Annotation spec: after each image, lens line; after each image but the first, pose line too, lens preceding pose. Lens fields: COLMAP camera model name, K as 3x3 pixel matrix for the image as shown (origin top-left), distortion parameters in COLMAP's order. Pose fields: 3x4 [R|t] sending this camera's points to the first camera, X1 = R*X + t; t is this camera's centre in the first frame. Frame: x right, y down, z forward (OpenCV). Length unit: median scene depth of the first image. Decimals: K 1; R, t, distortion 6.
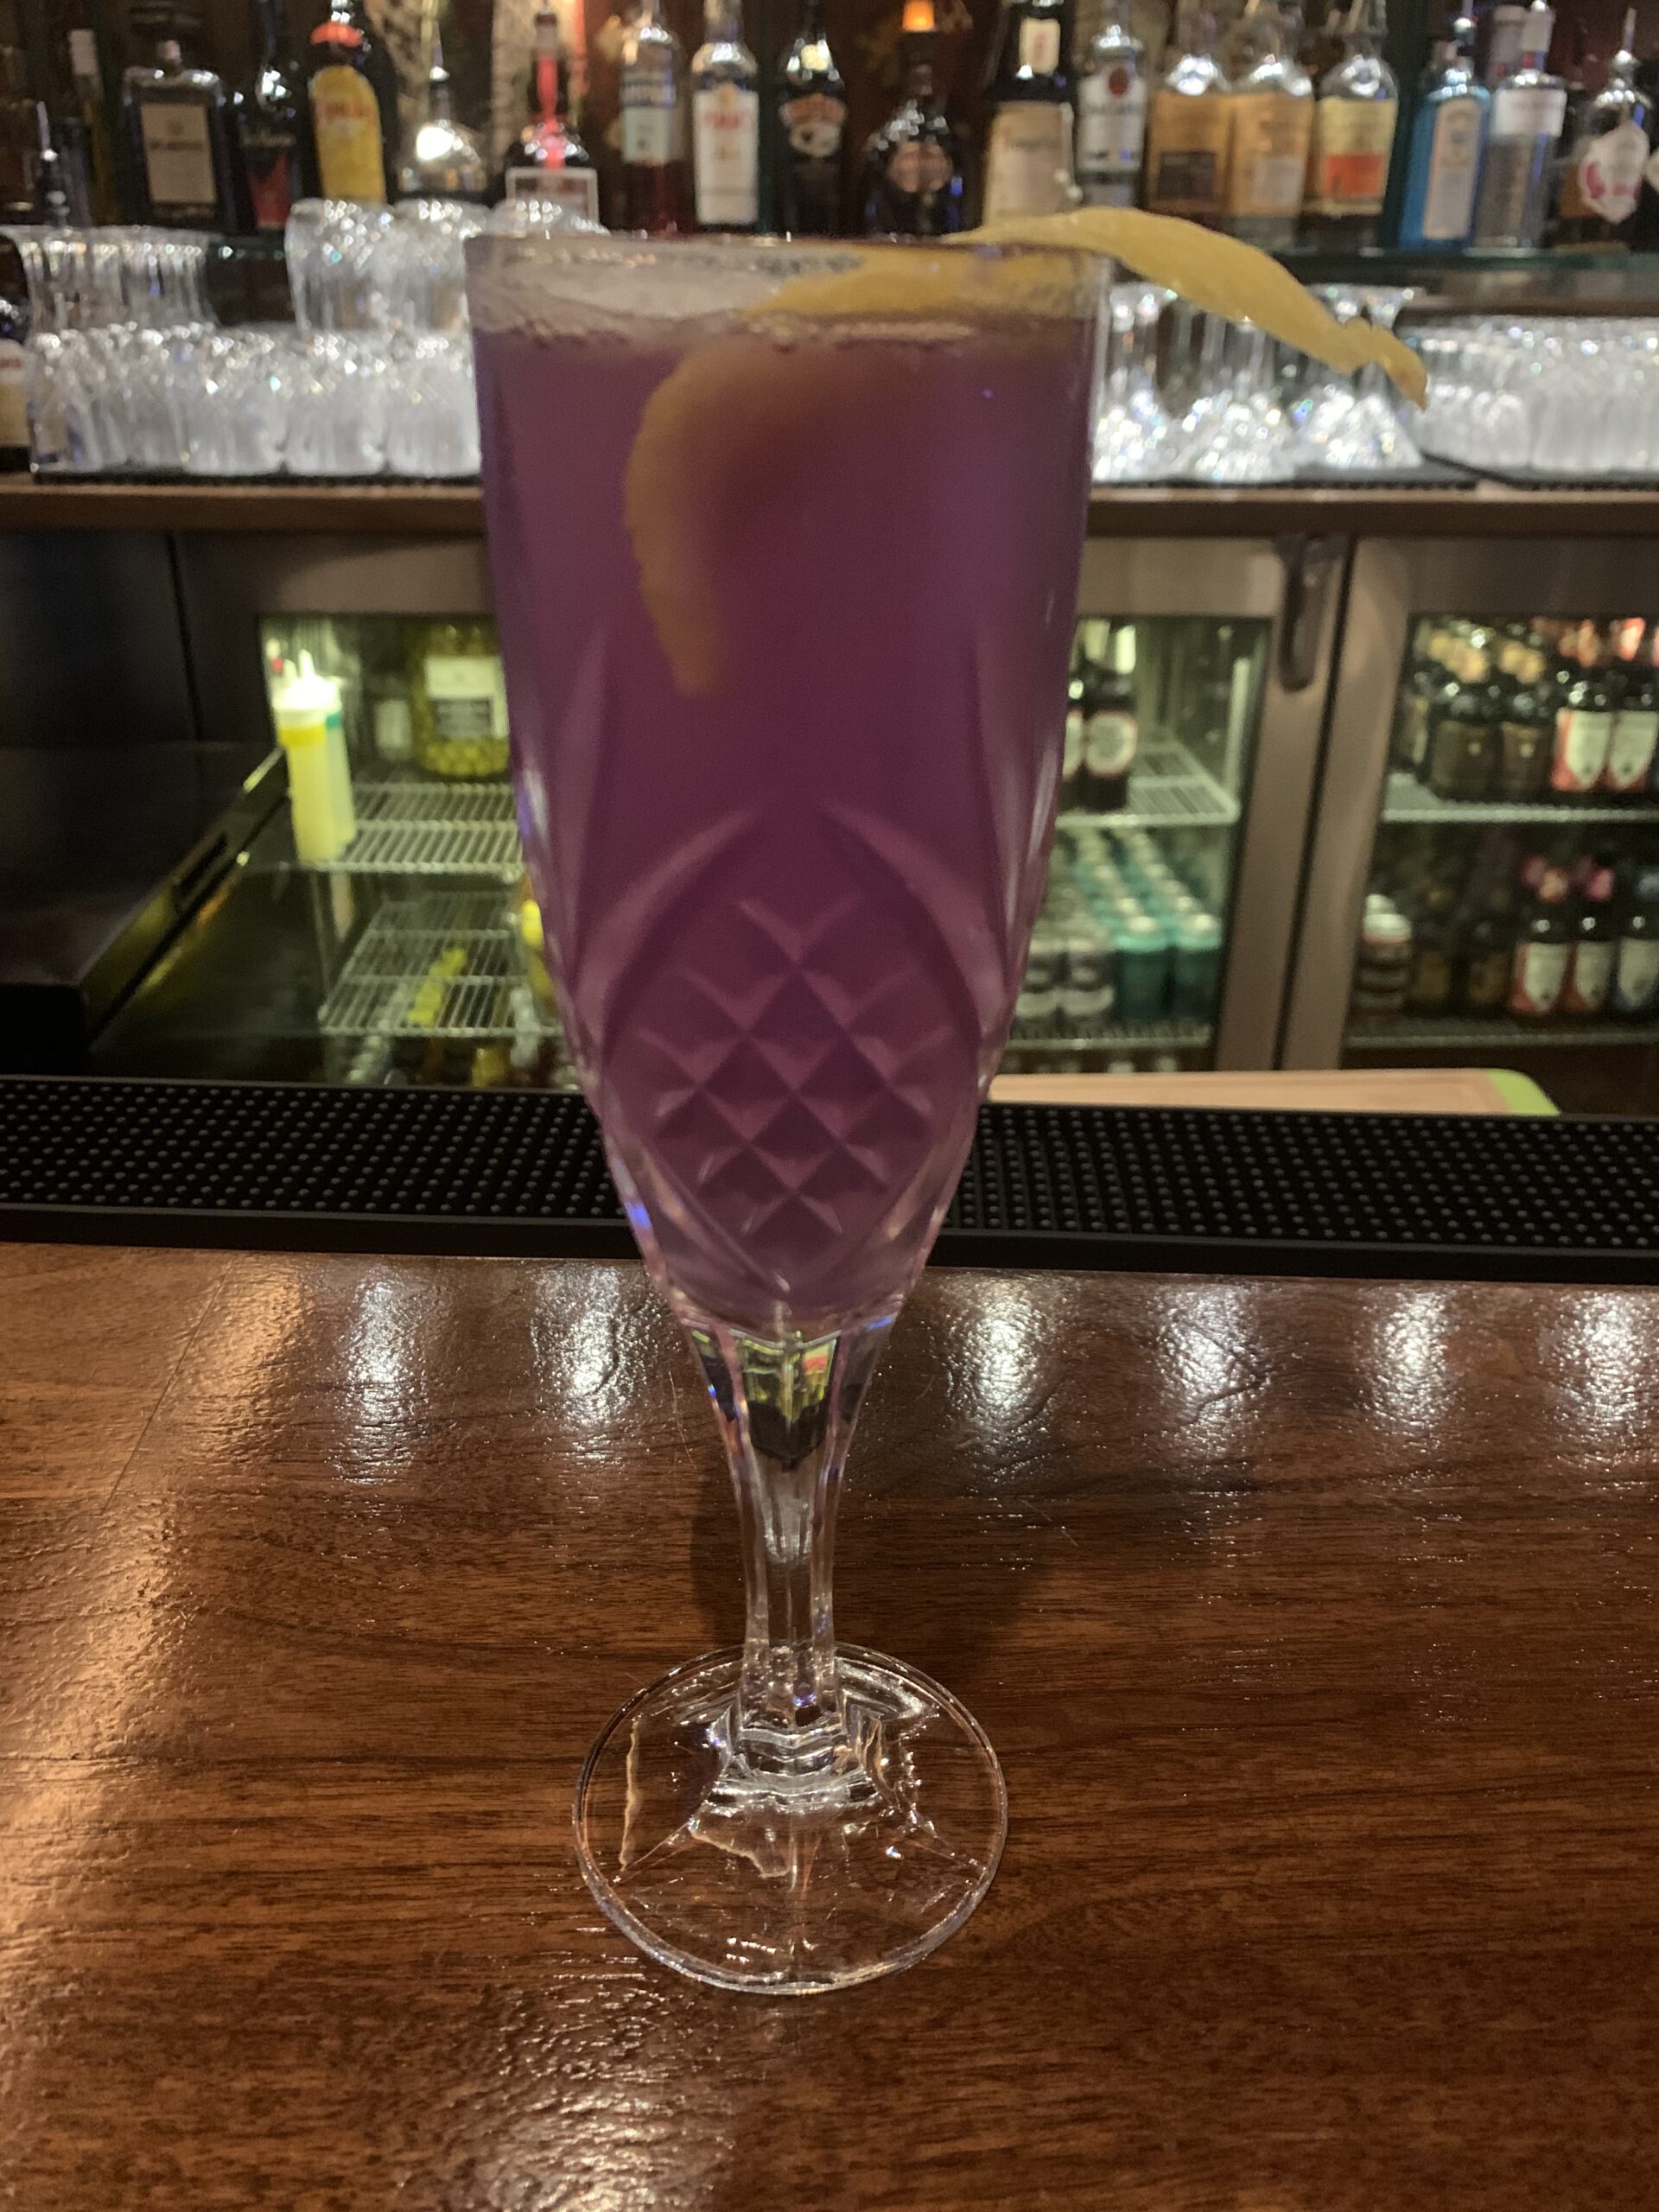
lens RADIAL K [[1762.0, 0, 812.8], [0, 1762.0, 1123.8], [0, 0, 1]] dist [0.033007, -0.035717]
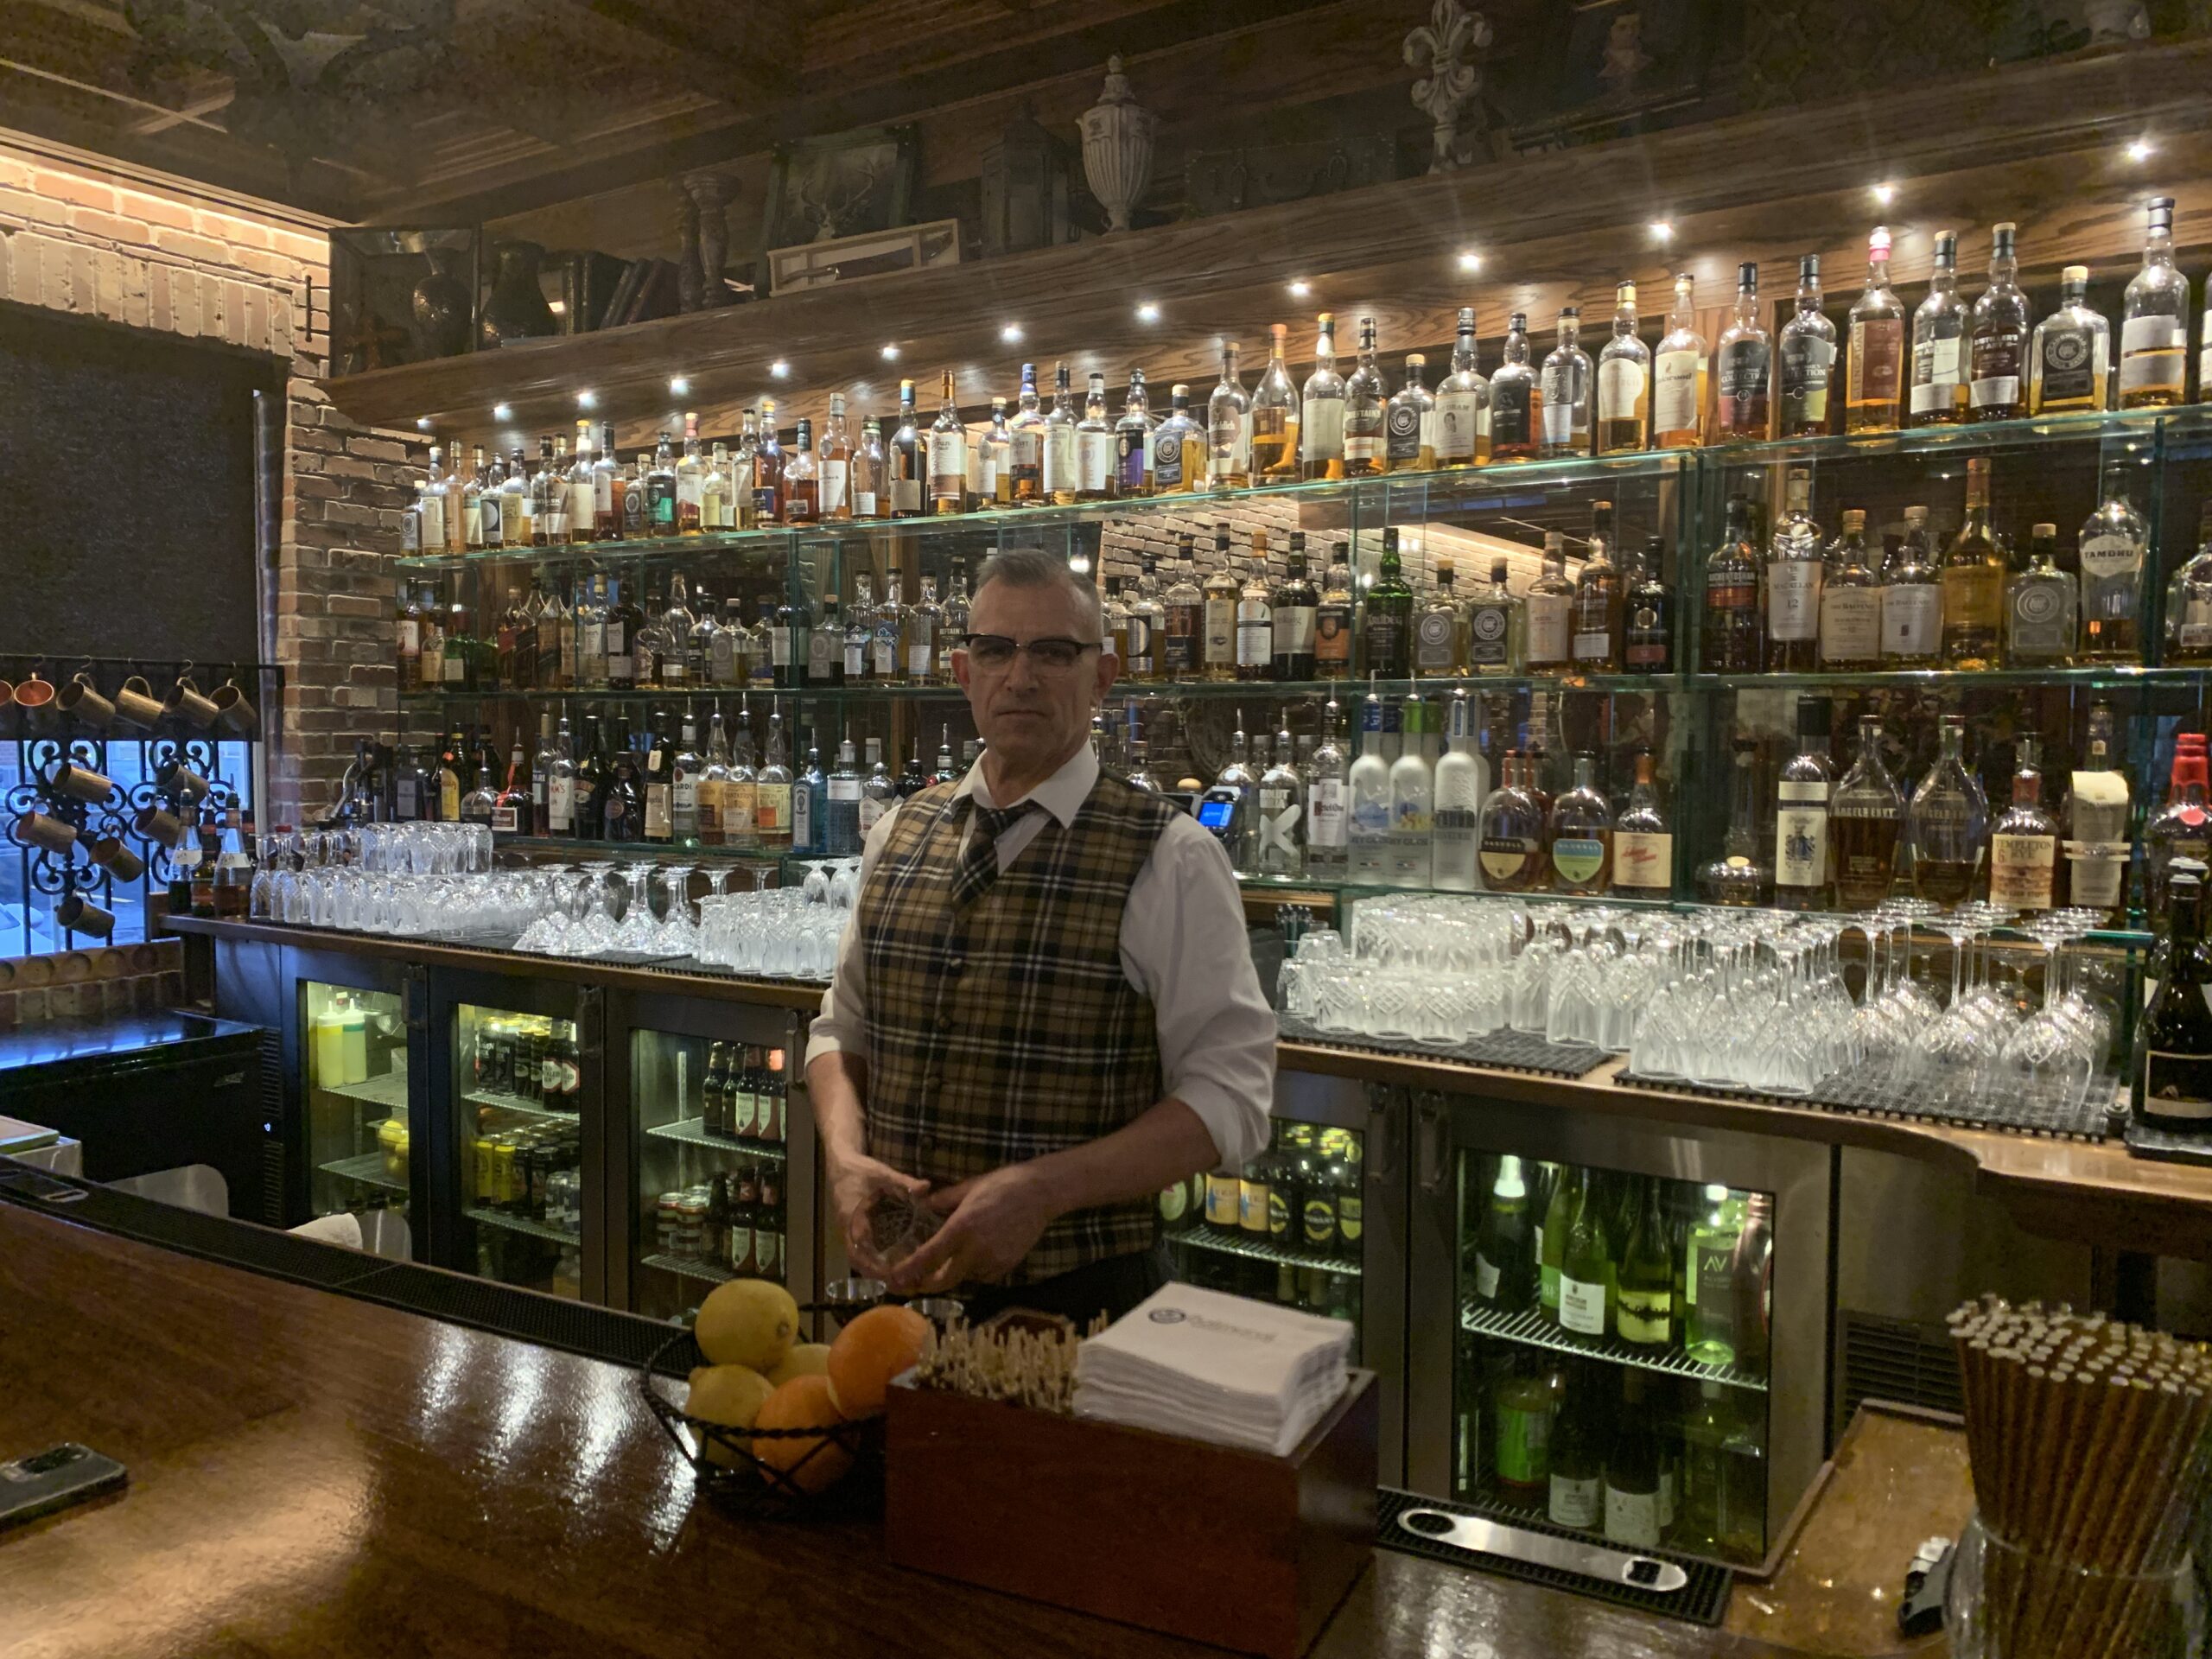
lens RADIAL K [[1762.0, 0, 1093.0], [0, 1762.0, 825.2], [0, 0, 1]] dist [0.033007, -0.035717]
pose [[0.797728, 0.027389, -0.602395, 1.781125], [-0.282609, 0.899448, -0.333354, 0.020474], [0.532693, 0.436168, 0.725256, -0.218809]]
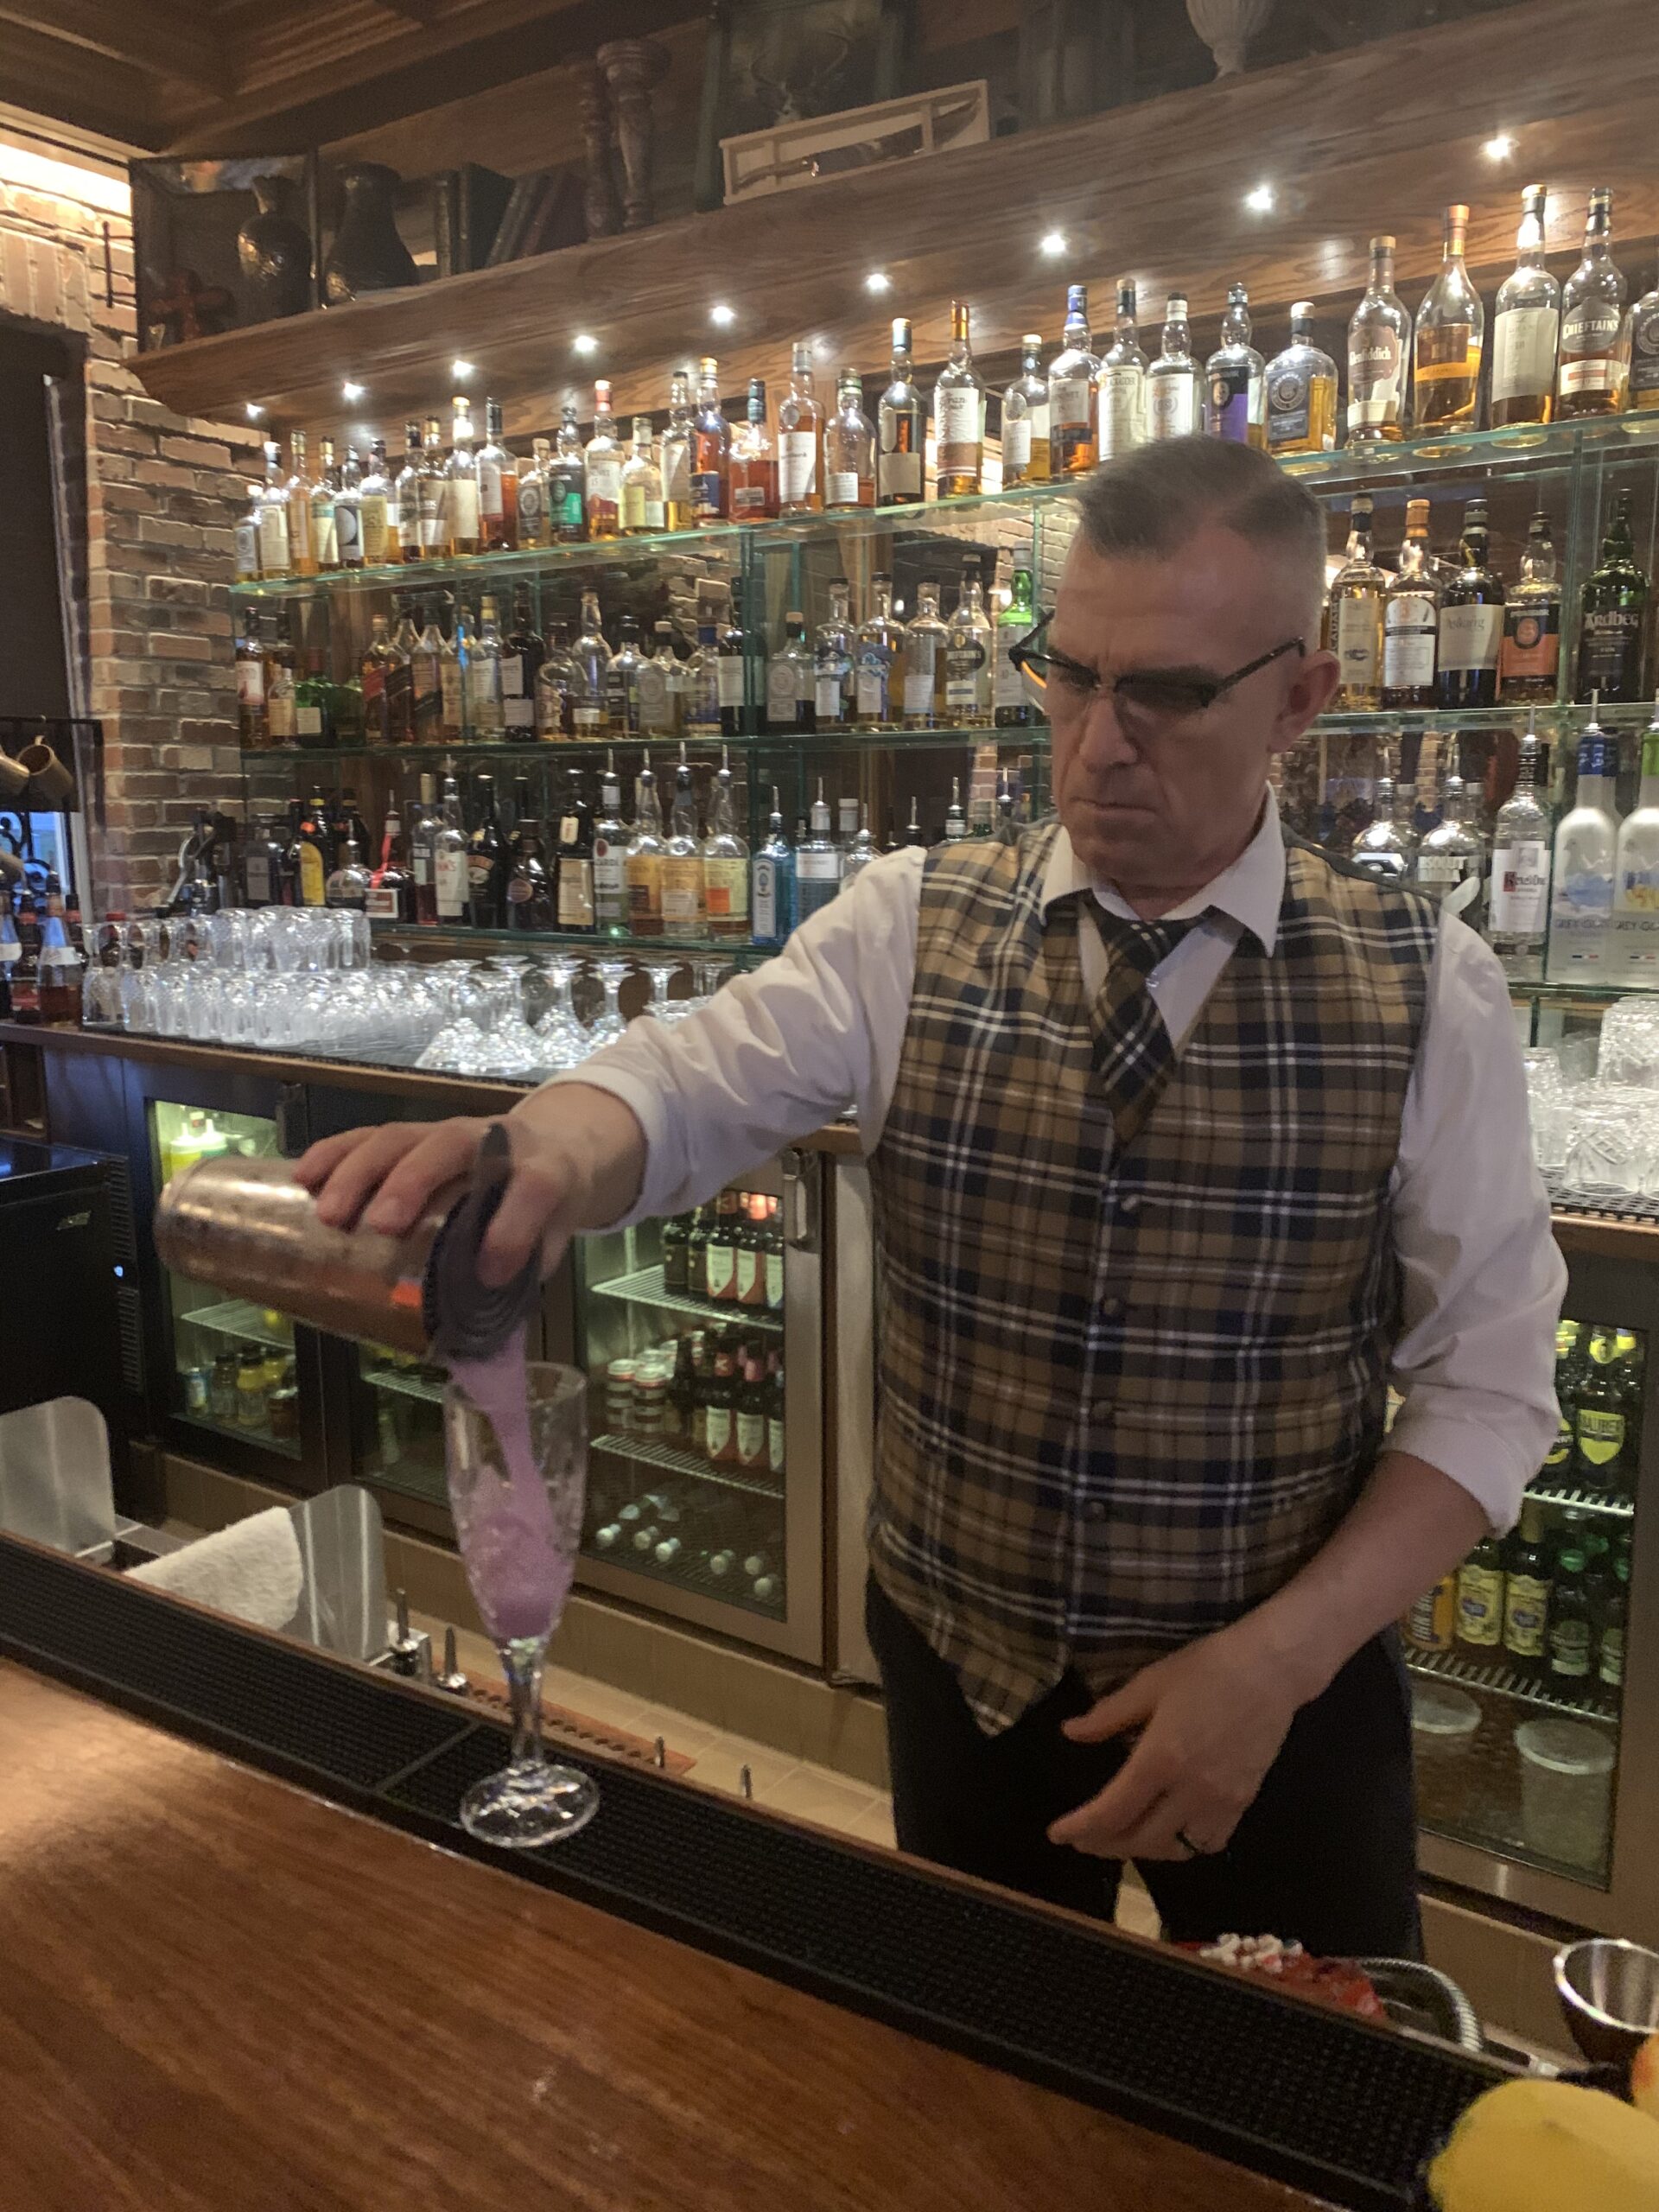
lens RADIAL K [[1762.0, 0, 849.7], [0, 1762.0, 1115.7], [0, 0, 1]] dist [0.033007, -0.035717]
pose [[0.786523, 0.094452, -0.610296, 1.378870], [-0.282188, 0.934000, -0.219122, -0.046948], [0.549320, 0.344562, 0.761265, -0.060079]]
